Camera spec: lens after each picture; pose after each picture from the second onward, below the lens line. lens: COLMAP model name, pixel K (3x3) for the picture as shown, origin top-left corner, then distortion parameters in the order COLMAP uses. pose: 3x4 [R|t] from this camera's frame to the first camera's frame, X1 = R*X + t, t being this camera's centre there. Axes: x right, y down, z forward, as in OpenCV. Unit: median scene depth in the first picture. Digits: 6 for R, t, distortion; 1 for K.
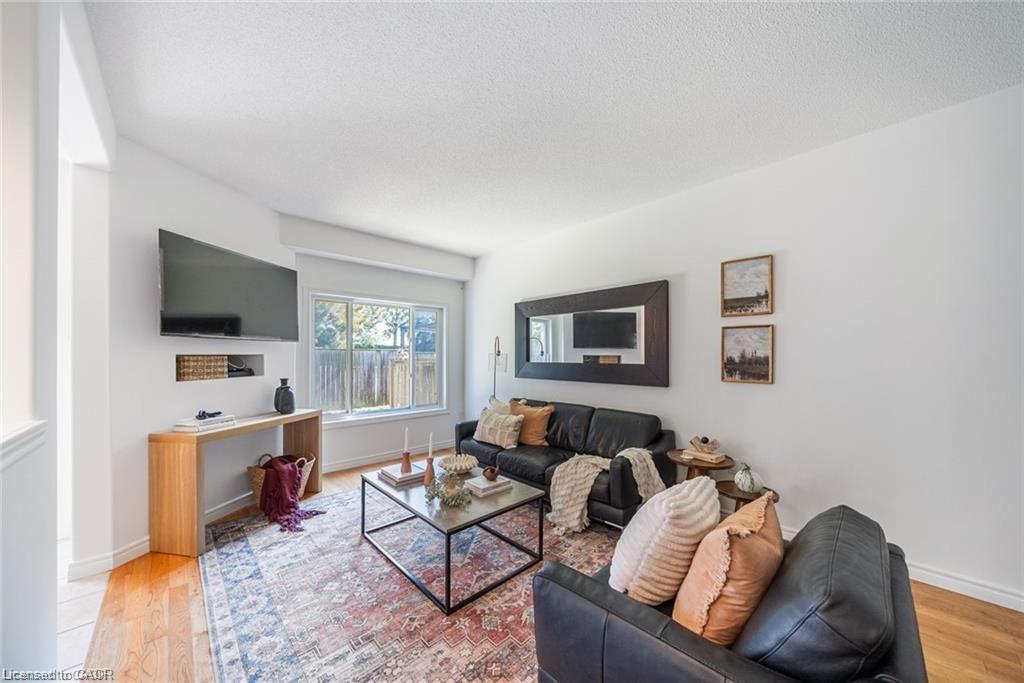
lens RADIAL K [[352.7, 0, 507.7], [0, 352.7, 355.8], [0, 0, 1]] dist [-0.009825, -0.000052]
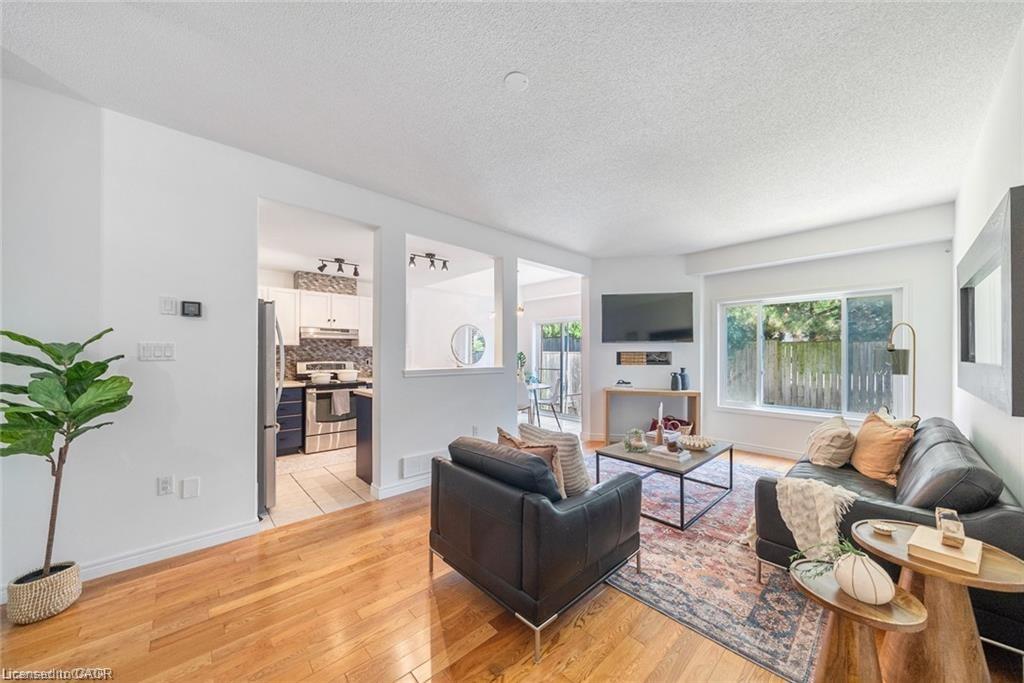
lens RADIAL K [[354.1, 0, 529.2], [0, 354.1, 347.9], [0, 0, 1]] dist [0.001273, 0.000034]
pose [[0.031711, -0.016529, -0.999360, 1.035567], [0.000286, 0.999863, -0.016528, 0.007375], [0.999497, 0.000238, 0.031712, 0.396747]]
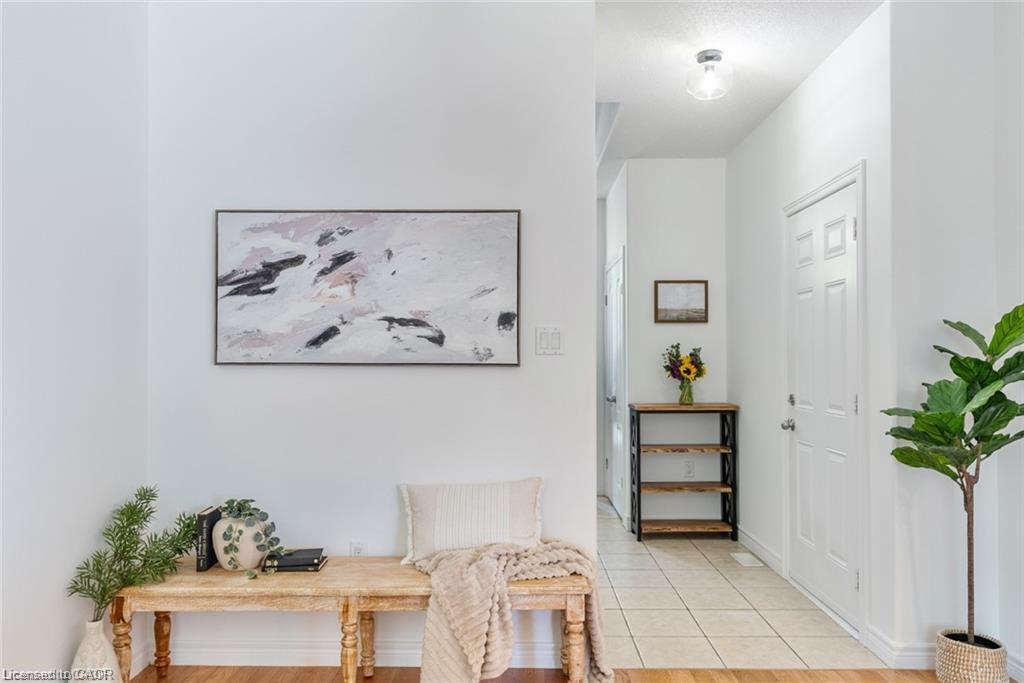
lens RADIAL K [[684.3, 0, 505.4], [0, 684.3, 351.5], [0, 0, 1]] dist [-0.006989, 0.004731]
pose [[-0.717585, 0.010798, 0.696387, 0.200751], [0.001158, 0.999897, -0.014311, 0.026649], [-0.696470, -0.009463, -0.717523, 0.651843]]
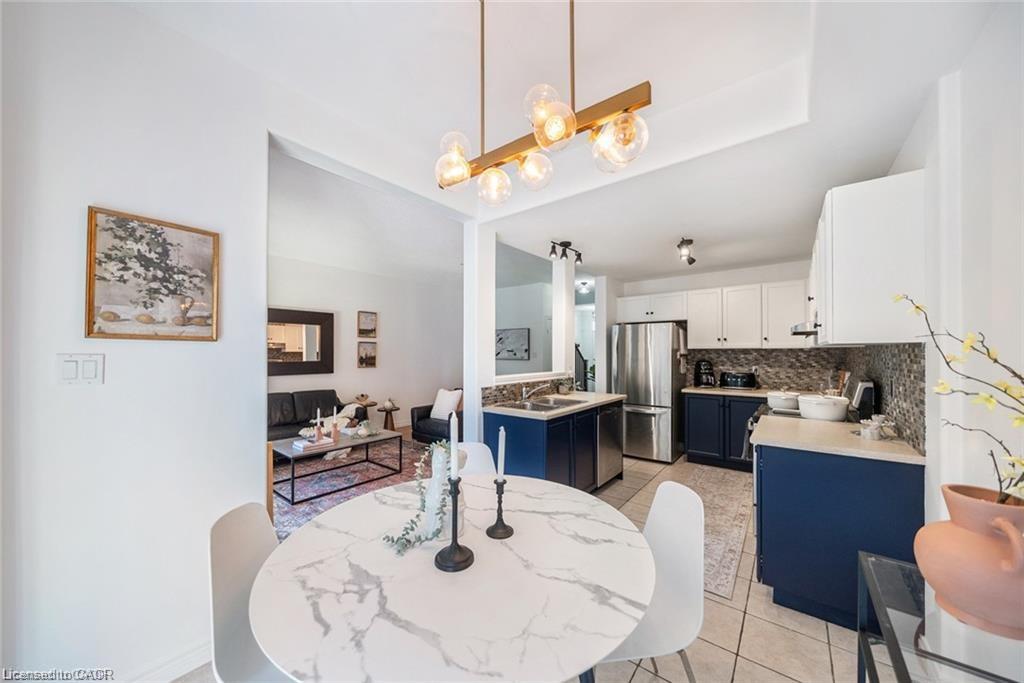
lens RADIAL K [[355.7, 0, 510.8], [0, 355.7, 351.8], [0, 0, 1]] dist [-0.013336, 0.000104]
pose [[-0.143386, 0.005599, 0.989651, -1.656520], [0.001023, 0.999984, -0.005509, -0.010396], [-0.989666, 0.000222, -0.143389, 0.414543]]
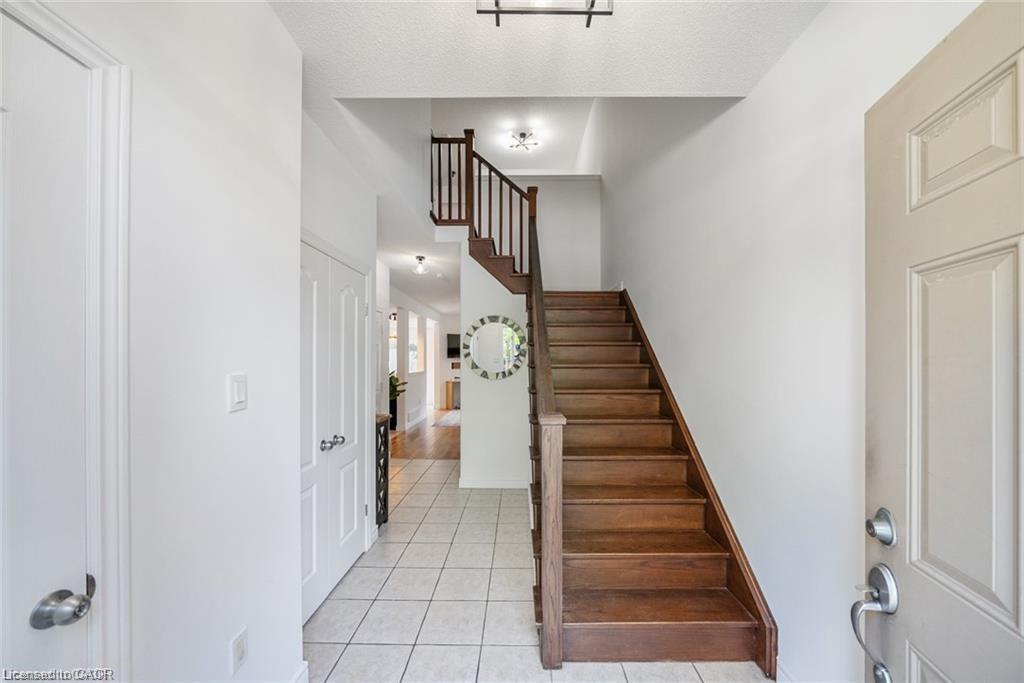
lens RADIAL K [[345.3, 0, 511.0], [0, 345.3, 351.9], [0, 0, 1]] dist [0.000273, -0.000001]
pose [[0.712775, -0.019403, -0.701124, 2.179115], [0.001773, 0.999664, -0.025863, -0.019422], [0.701390, 0.017191, 0.712570, -1.268653]]
